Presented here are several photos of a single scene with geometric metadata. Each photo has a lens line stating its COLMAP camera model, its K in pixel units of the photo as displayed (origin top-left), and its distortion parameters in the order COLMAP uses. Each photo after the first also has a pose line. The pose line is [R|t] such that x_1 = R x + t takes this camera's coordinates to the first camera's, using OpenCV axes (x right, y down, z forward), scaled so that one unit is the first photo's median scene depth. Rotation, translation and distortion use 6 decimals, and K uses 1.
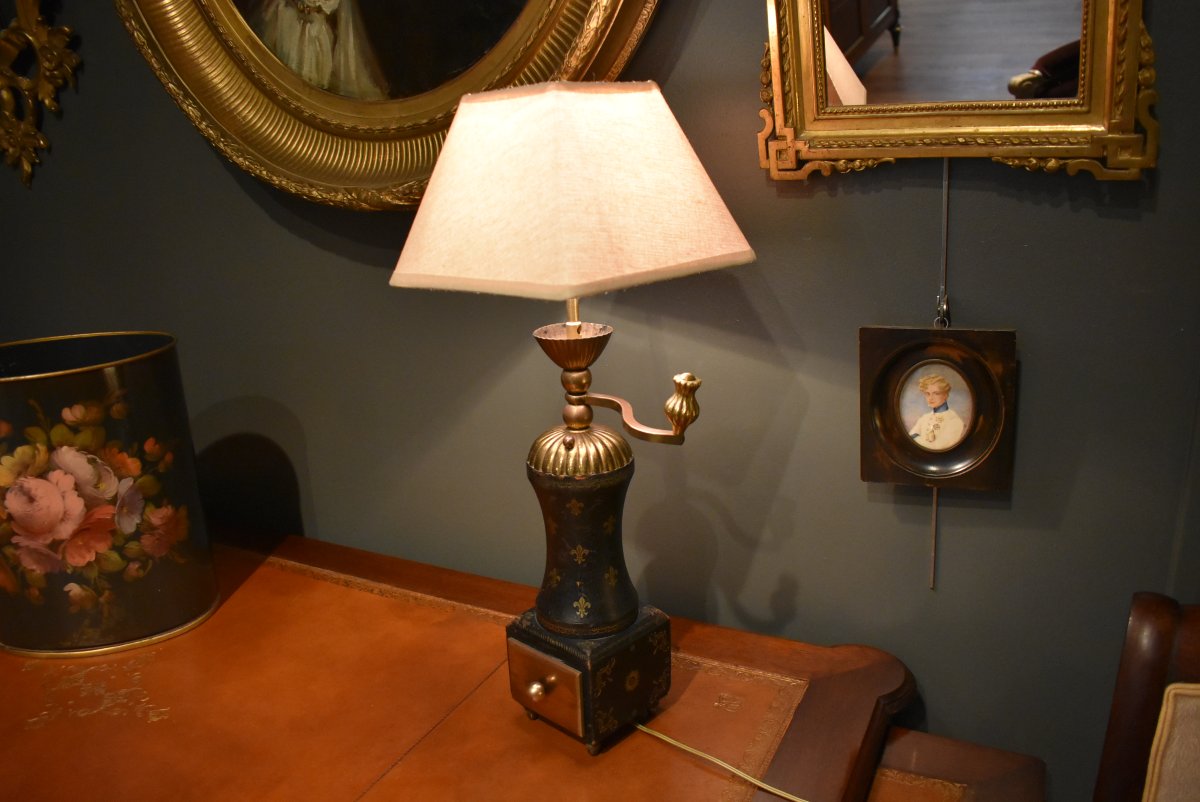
lens RADIAL K [[935.8, 0, 600.0], [0, 935.8, 401.0], [0, 0, 1]] dist [-0.100376, 0.019509]
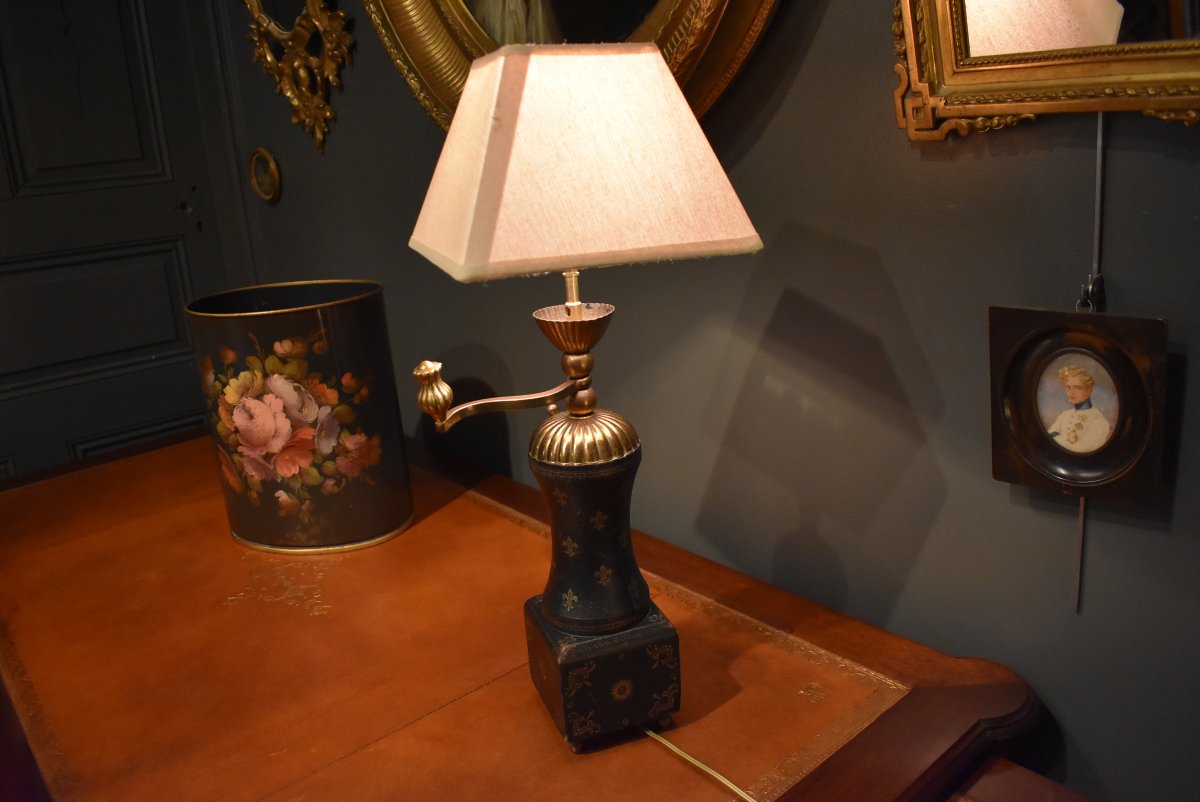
lens RADIAL K [[935.8, 0, 600.0], [0, 935.8, 401.0], [0, 0, 1]] dist [-0.100376, 0.019509]
pose [[0.923768, 0.084895, -0.373424, 0.254755], [-0.071163, 0.996189, 0.050434, -0.006353], [0.376282, -0.020015, 0.926289, 0.039360]]
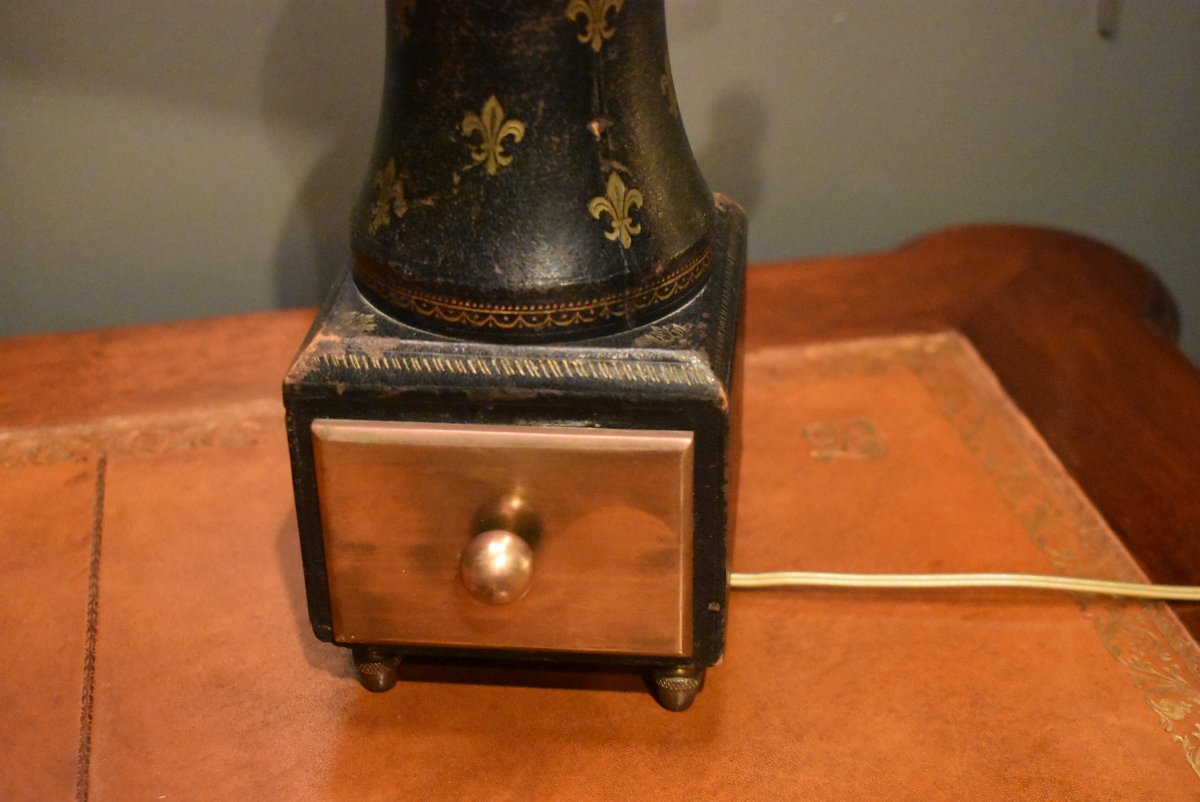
lens RADIAL K [[1943.0, 0, 600.0], [0, 1943.0, 401.0], [0, 0, 1]] dist [-0.032081, -0.039318]
pose [[0.789913, -0.278379, 0.546391, -0.306063], [0.155774, 0.952884, 0.260280, 0.108953], [-0.593103, -0.120486, 0.796060, 0.472464]]
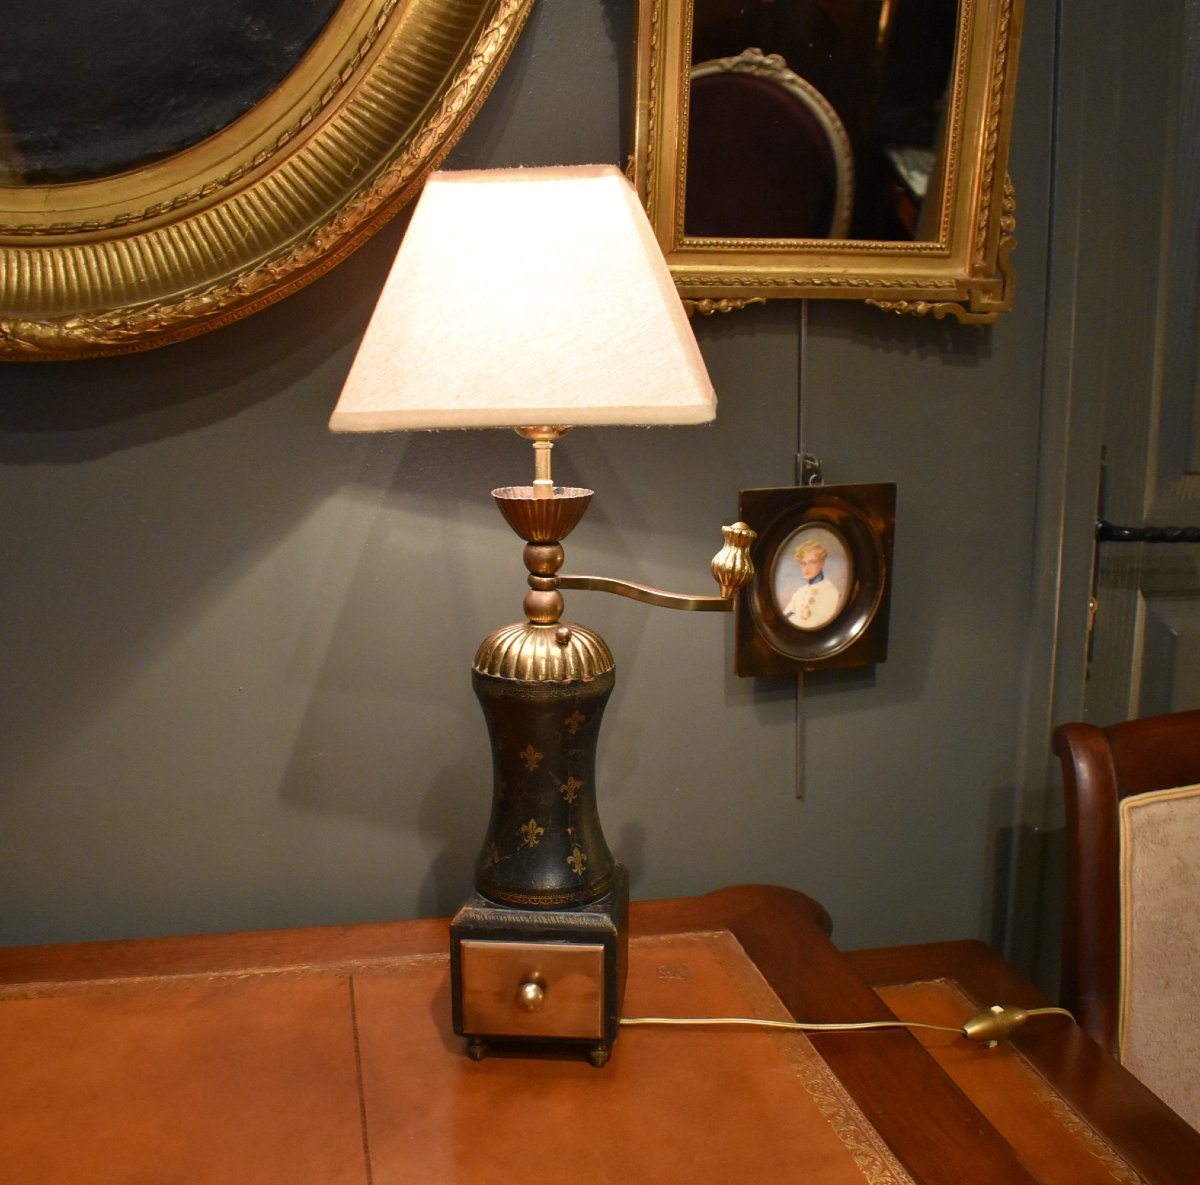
lens RADIAL K [[1395.5, 0, 614.8], [0, 1395.5, 591.9], [0, 0, 1]] dist [-0.093781, 0.015206]
pose [[0.770973, -0.073087, 0.632660, -0.596722], [0.141556, 0.988209, -0.058342, 0.067338], [-0.620937, 0.134537, 0.772229, 0.081168]]
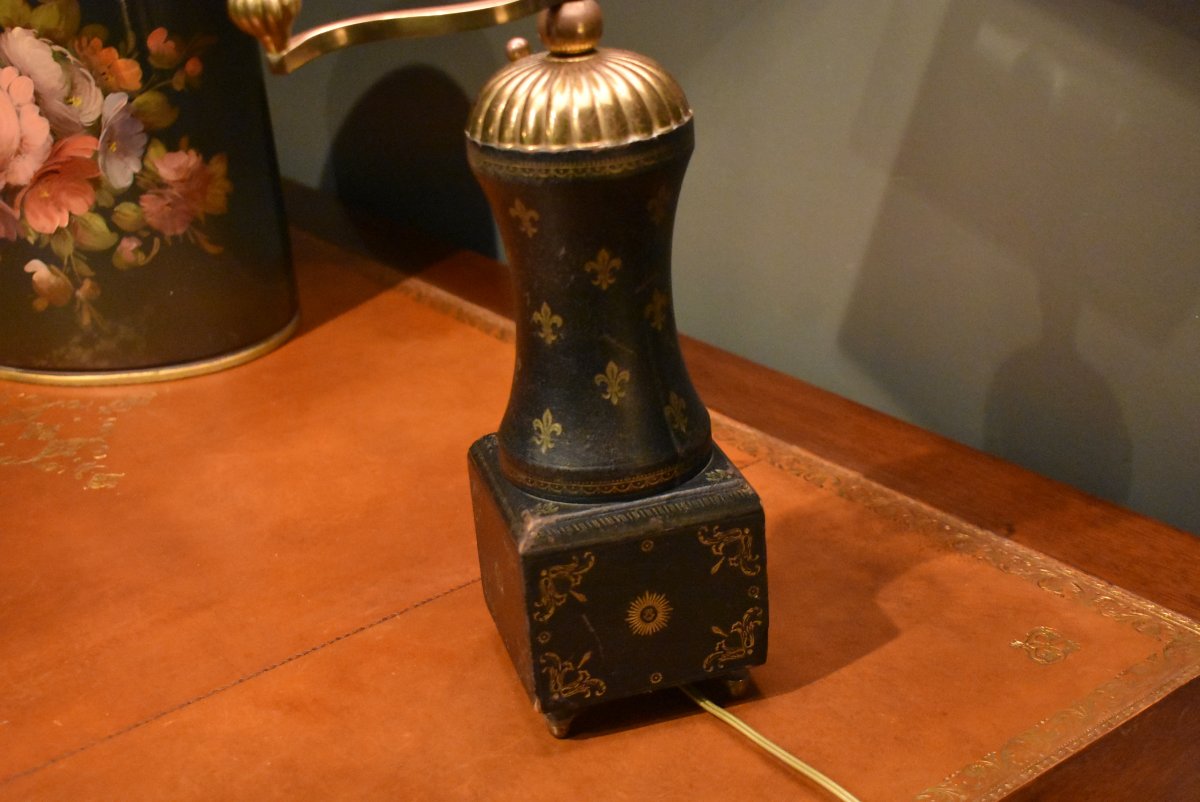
lens RADIAL K [[1754.3, 0, 600.0], [0, 1754.3, 401.0], [0, 0, 1]] dist [-0.028891, -0.013428]
pose [[0.893056, 0.148150, -0.424855, 0.288571], [-0.080938, 0.981731, 0.172203, 0.062905], [0.442605, -0.119400, 0.888732, 0.106966]]
